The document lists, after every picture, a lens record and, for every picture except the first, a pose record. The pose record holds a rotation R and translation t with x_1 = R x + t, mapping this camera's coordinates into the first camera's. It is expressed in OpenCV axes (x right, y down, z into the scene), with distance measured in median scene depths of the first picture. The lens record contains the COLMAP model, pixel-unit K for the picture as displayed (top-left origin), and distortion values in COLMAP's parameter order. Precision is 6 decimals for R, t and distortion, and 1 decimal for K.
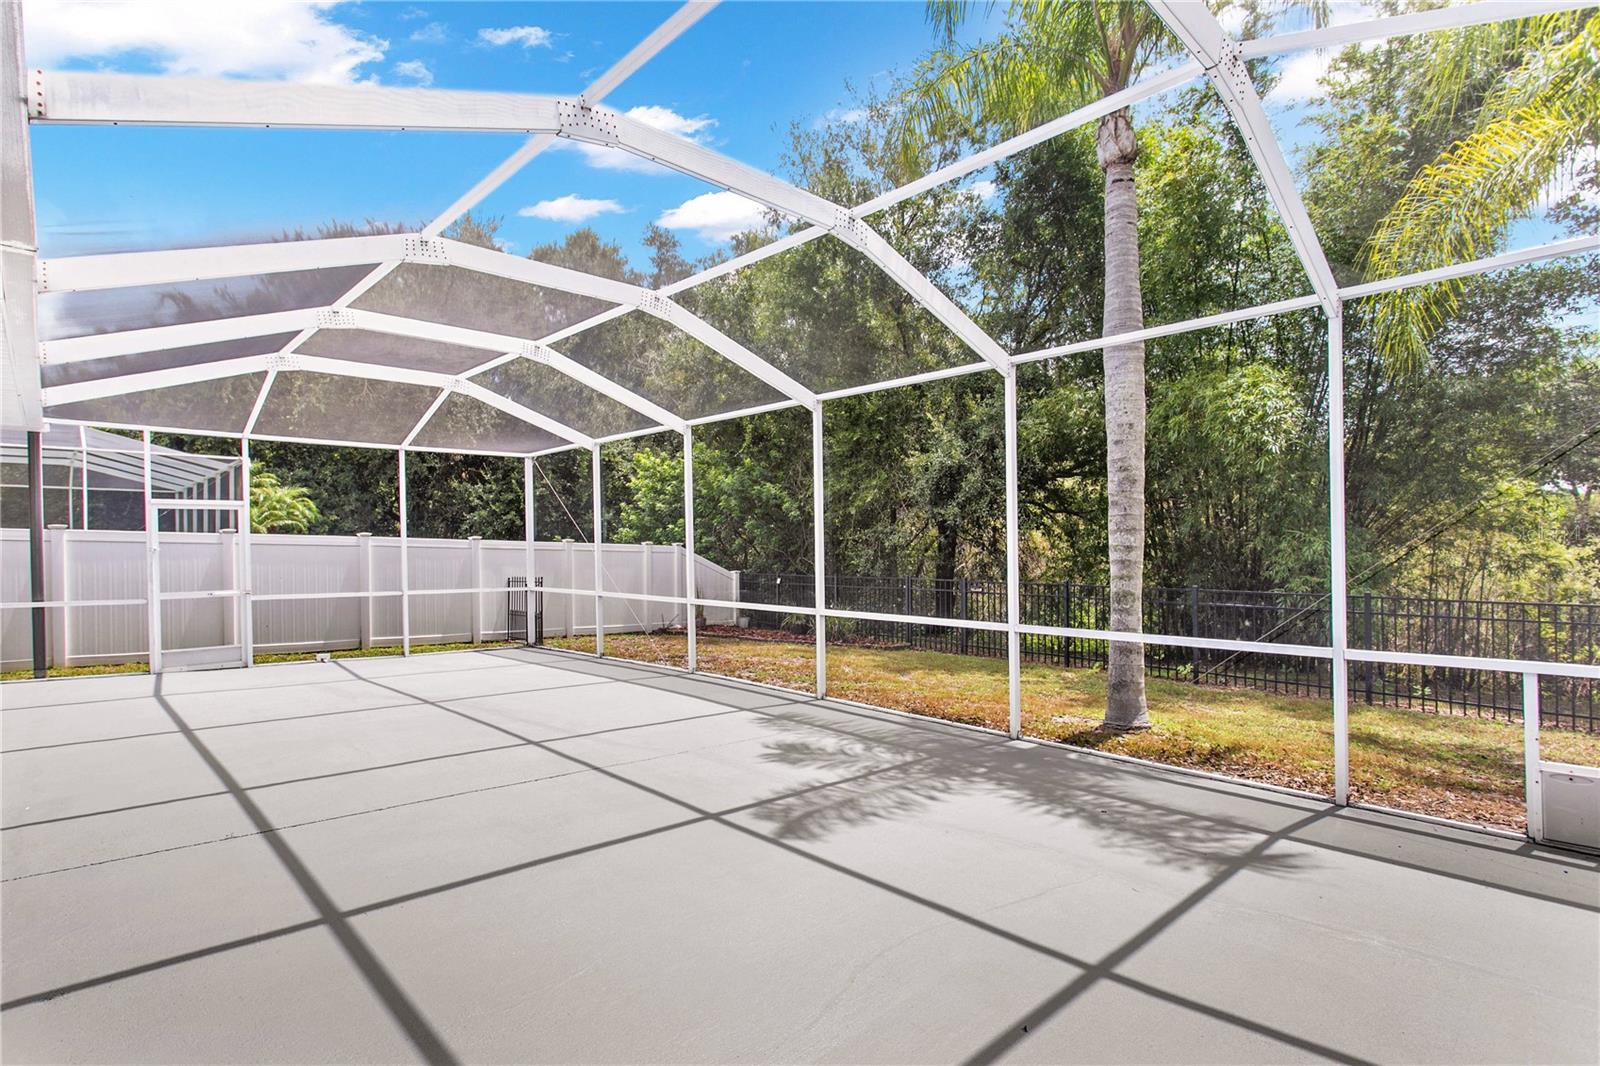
lens RADIAL K [[763.8, 0, 786.0], [0, 763.8, 540.7], [0, 0, 1]] dist [0.002871, 0.001636]
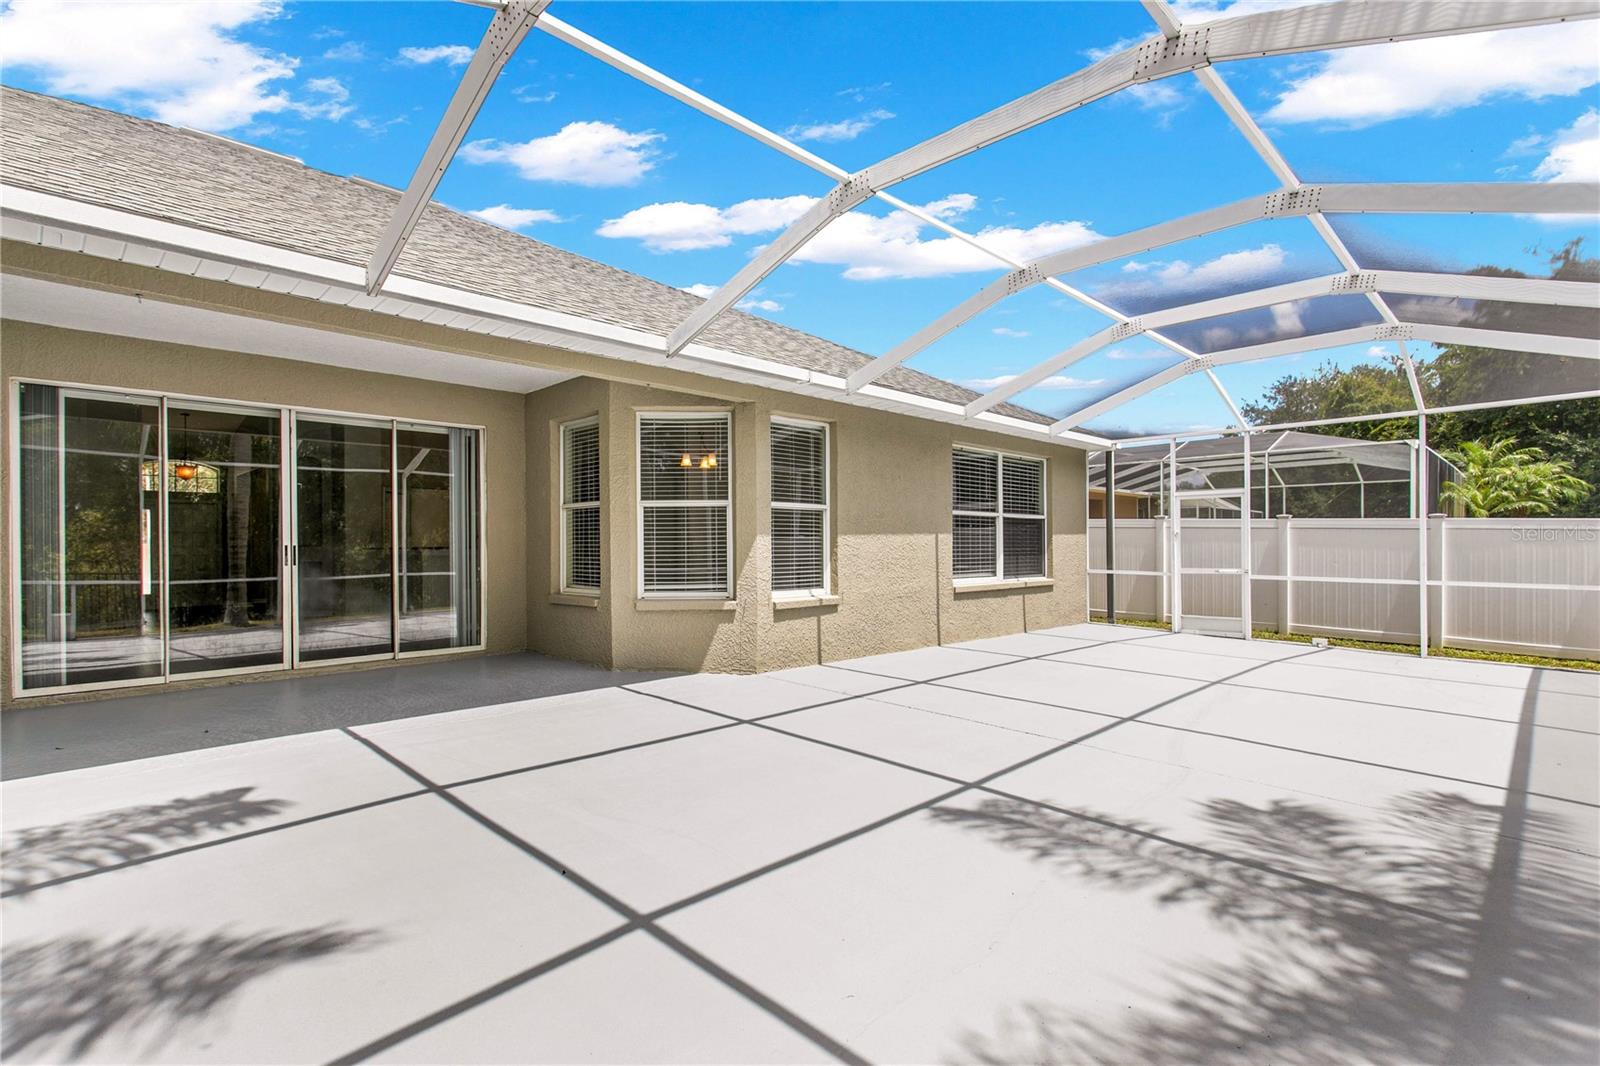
lens RADIAL K [[763.8, 0, 786.0], [0, 763.8, 542.0], [0, 0, 1]] dist [0.002871, 0.001636]
pose [[0.037460, 0.002090, -0.999296, 0.754211], [0.011802, 0.999927, 0.002533, 0.027937], [0.999228, -0.011889, 0.037433, 0.600149]]
